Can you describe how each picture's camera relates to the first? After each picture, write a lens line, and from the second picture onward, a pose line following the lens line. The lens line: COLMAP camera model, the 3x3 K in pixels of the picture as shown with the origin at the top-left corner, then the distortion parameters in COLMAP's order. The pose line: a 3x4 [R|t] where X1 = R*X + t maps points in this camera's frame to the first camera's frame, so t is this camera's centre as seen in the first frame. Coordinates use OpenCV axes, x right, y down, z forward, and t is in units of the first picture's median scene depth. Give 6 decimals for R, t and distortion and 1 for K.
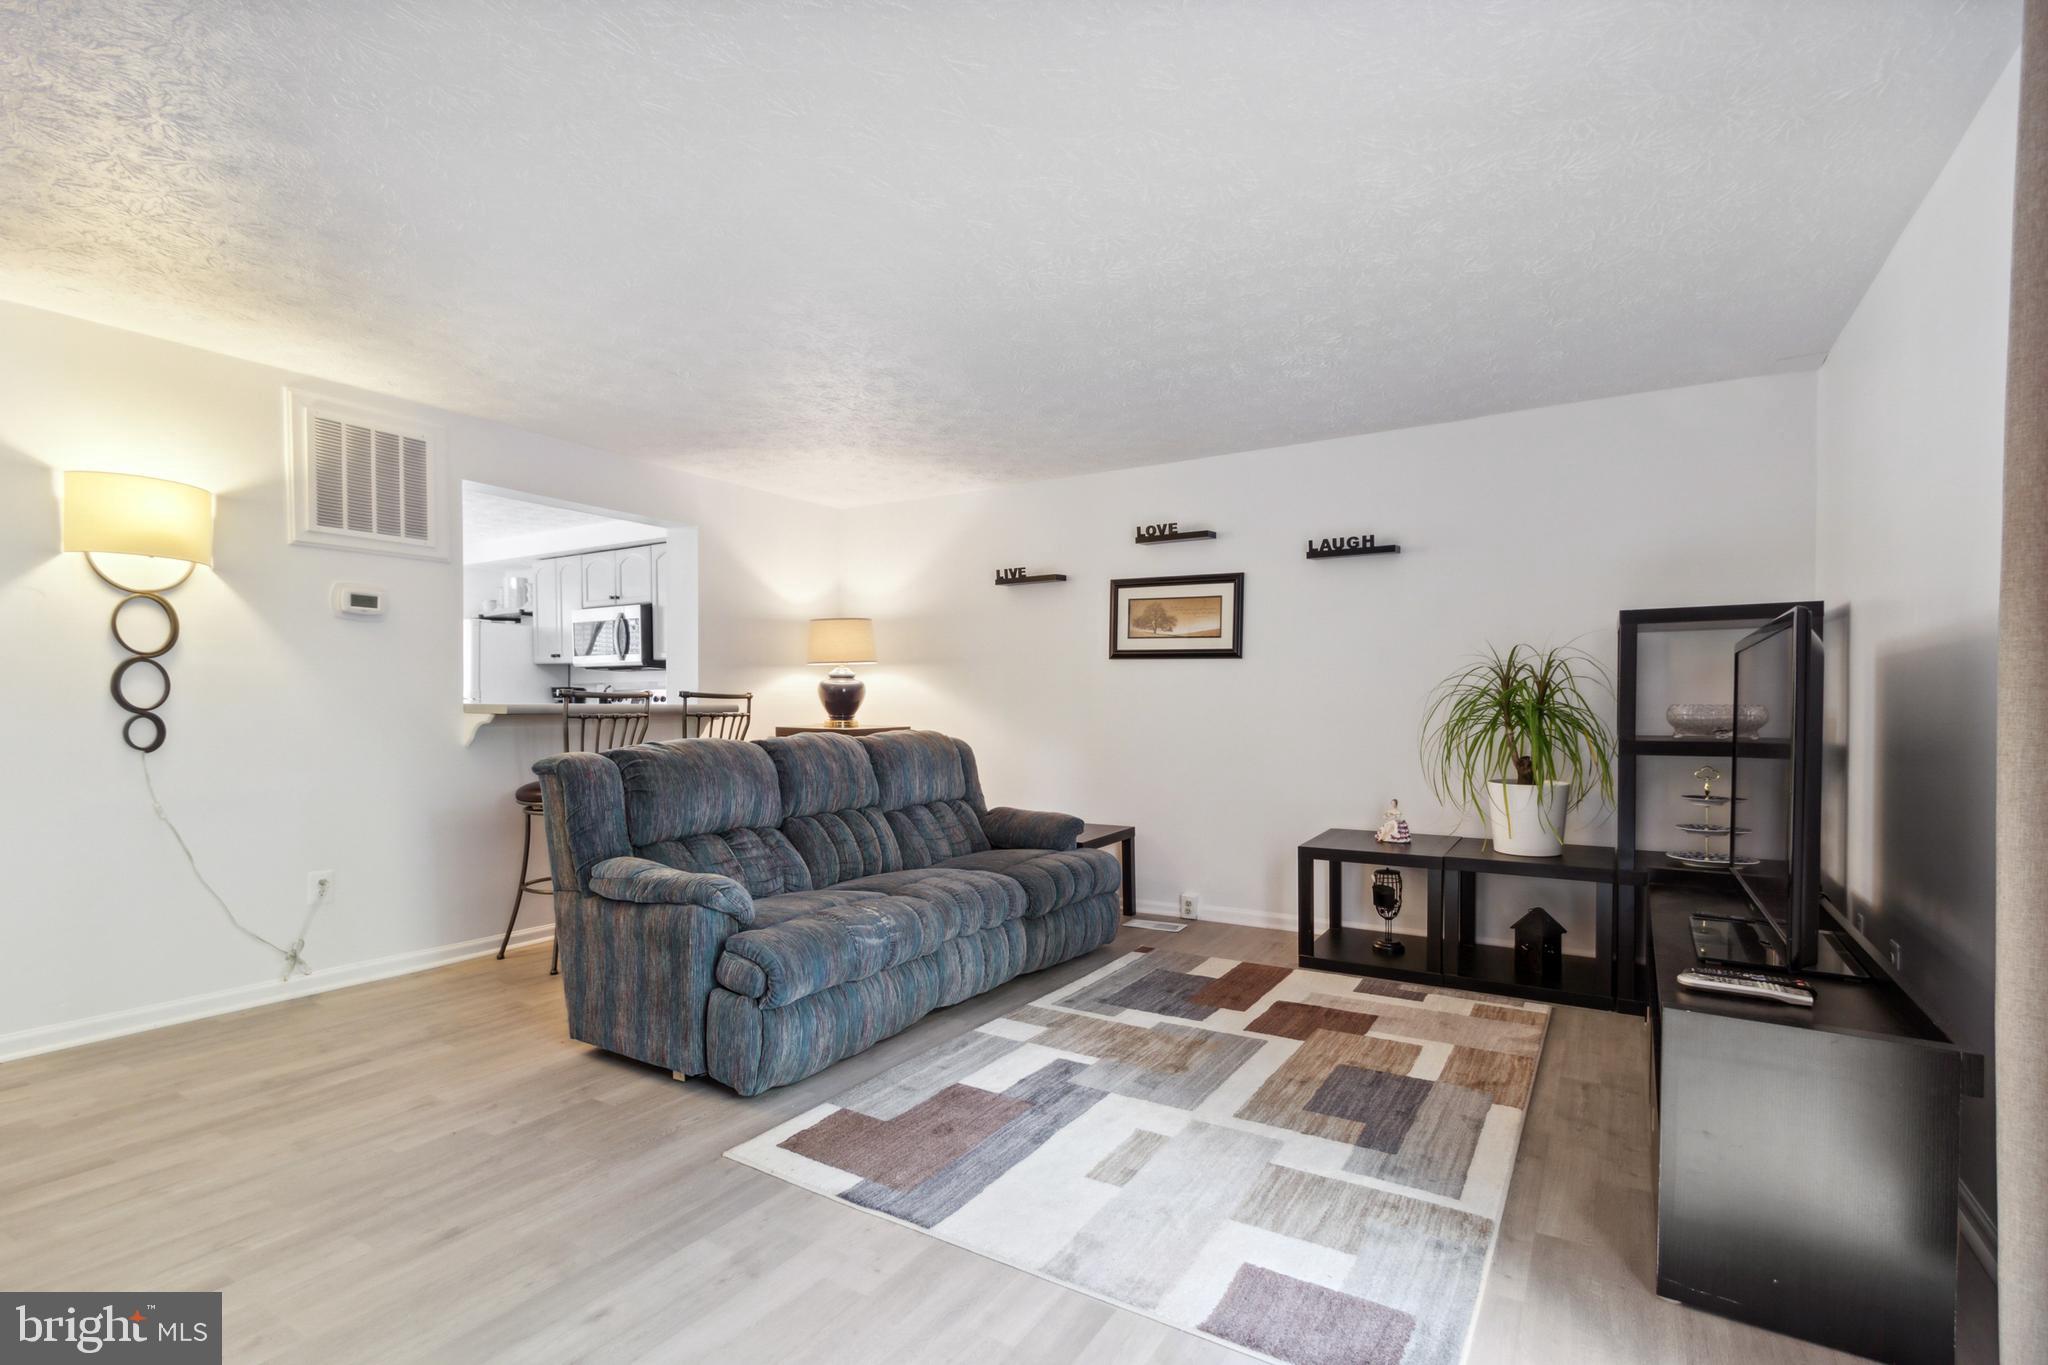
lens RADIAL K [[948.3, 0, 1004.4], [0, 948.3, 721.2], [0, 0, 1]] dist [0.001531, 0.000423]
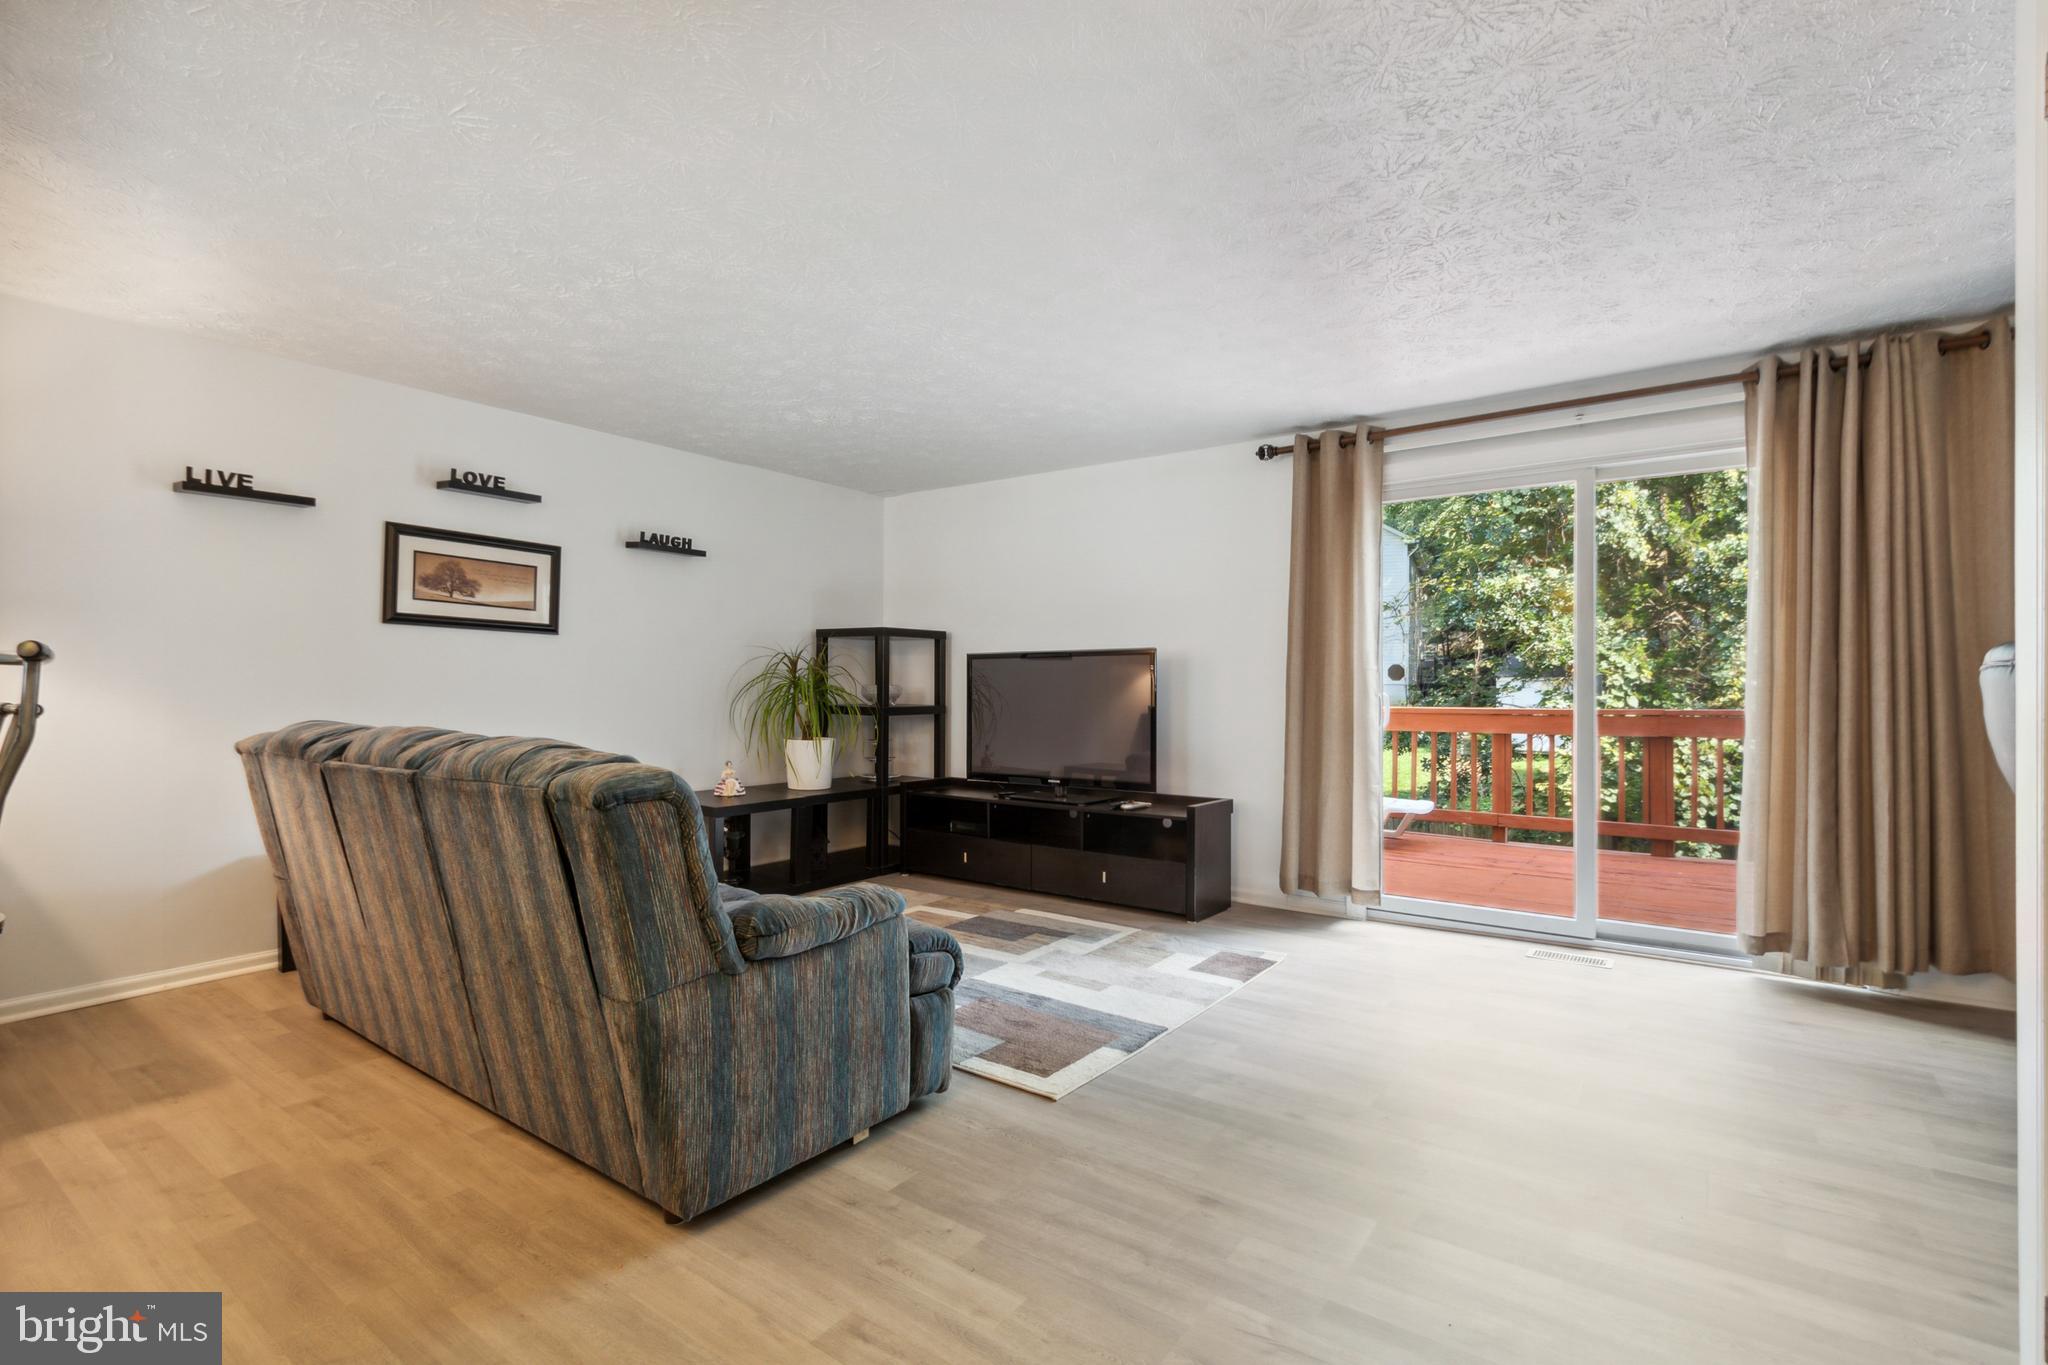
lens RADIAL K [[948.3, 0, 1022.0], [0, 948.3, 679.2], [0, 0, 1]] dist [0.001531, 0.000423]
pose [[0.068443, 0.006785, 0.997632, -0.726395], [0.011973, 0.999899, -0.007621, -0.009290], [-0.997583, 0.012466, 0.068355, 0.501124]]
